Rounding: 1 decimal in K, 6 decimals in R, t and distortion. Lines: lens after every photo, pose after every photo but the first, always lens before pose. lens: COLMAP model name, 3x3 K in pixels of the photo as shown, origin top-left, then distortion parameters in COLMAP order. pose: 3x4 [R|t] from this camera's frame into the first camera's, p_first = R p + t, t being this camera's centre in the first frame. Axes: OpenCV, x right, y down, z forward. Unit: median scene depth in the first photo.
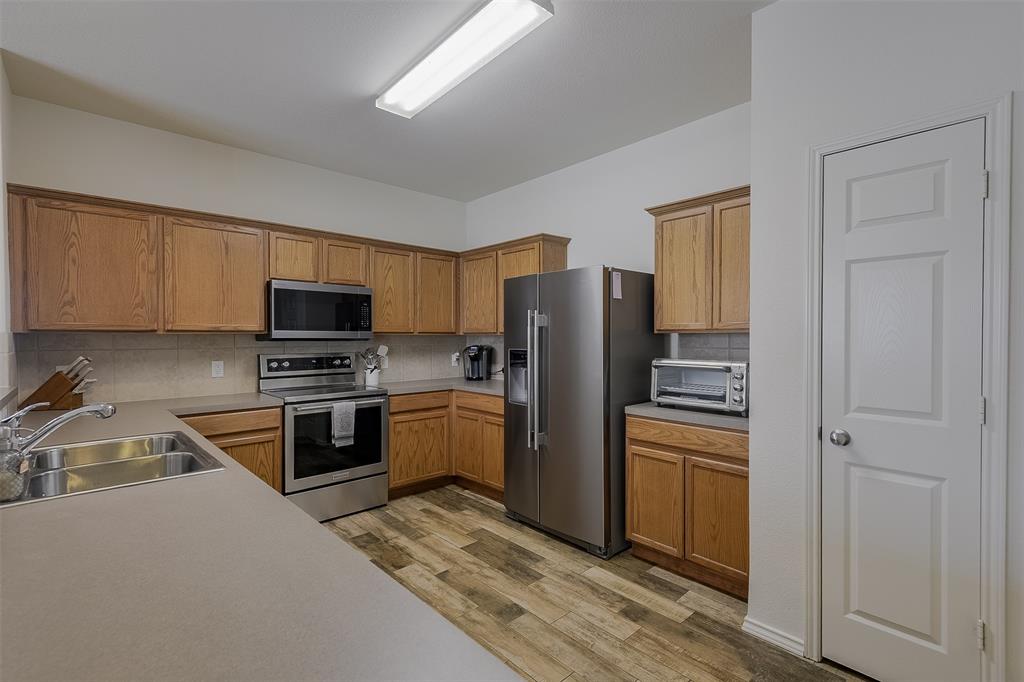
lens RADIAL K [[469.6, 0, 512.0], [0, 469.6, 341.0], [0, 0, 1]] dist [0.017471, -0.000251]
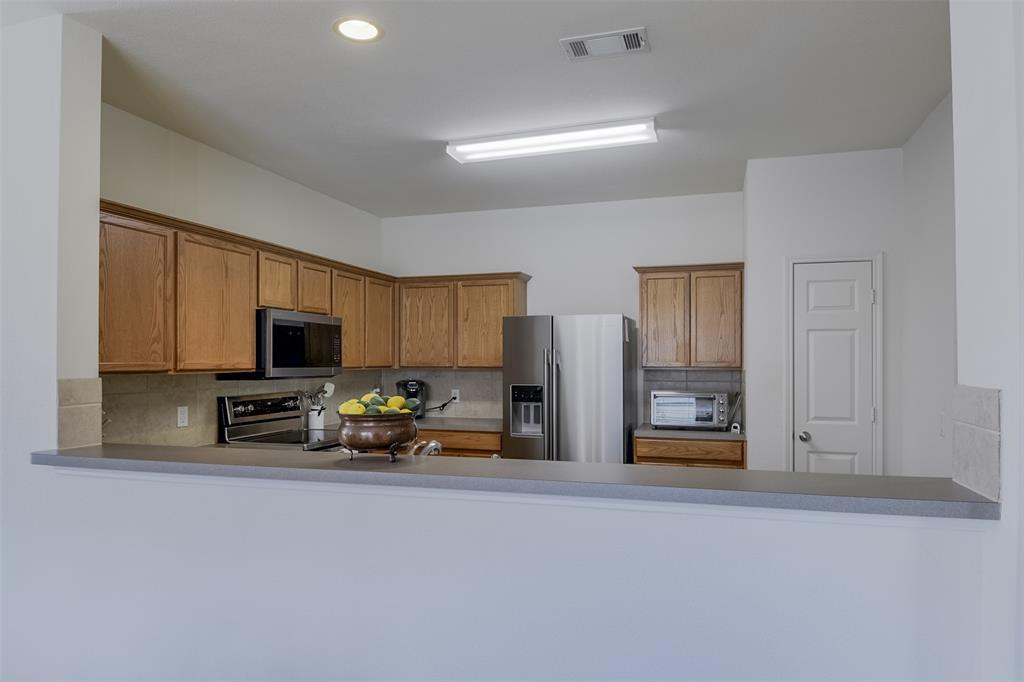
lens RADIAL K [[623.9, 0, 524.5], [0, 623.9, 347.5], [0, 0, 1]] dist [0.004663, 0.000306]
pose [[0.861027, 0.010961, 0.508442, -0.663704], [0.003880, 0.999597, -0.028120, -0.025012], [-0.508545, 0.026184, 0.860637, -0.199326]]
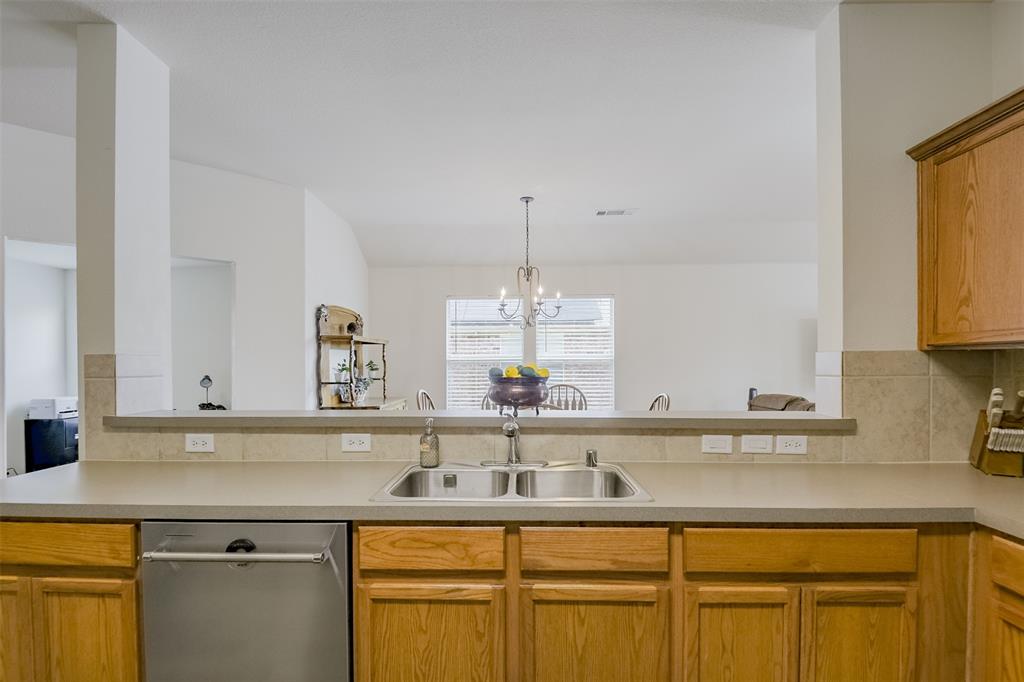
lens RADIAL K [[516.4, 0, 510.4], [0, 516.4, 359.6], [0, 0, 1]] dist [-0.002602, -0.000392]
pose [[-0.700935, 0.004407, -0.713212, -0.026643], [-0.000952, 0.999974, 0.007115, -0.005362], [0.713225, 0.005666, -0.700913, 0.816580]]
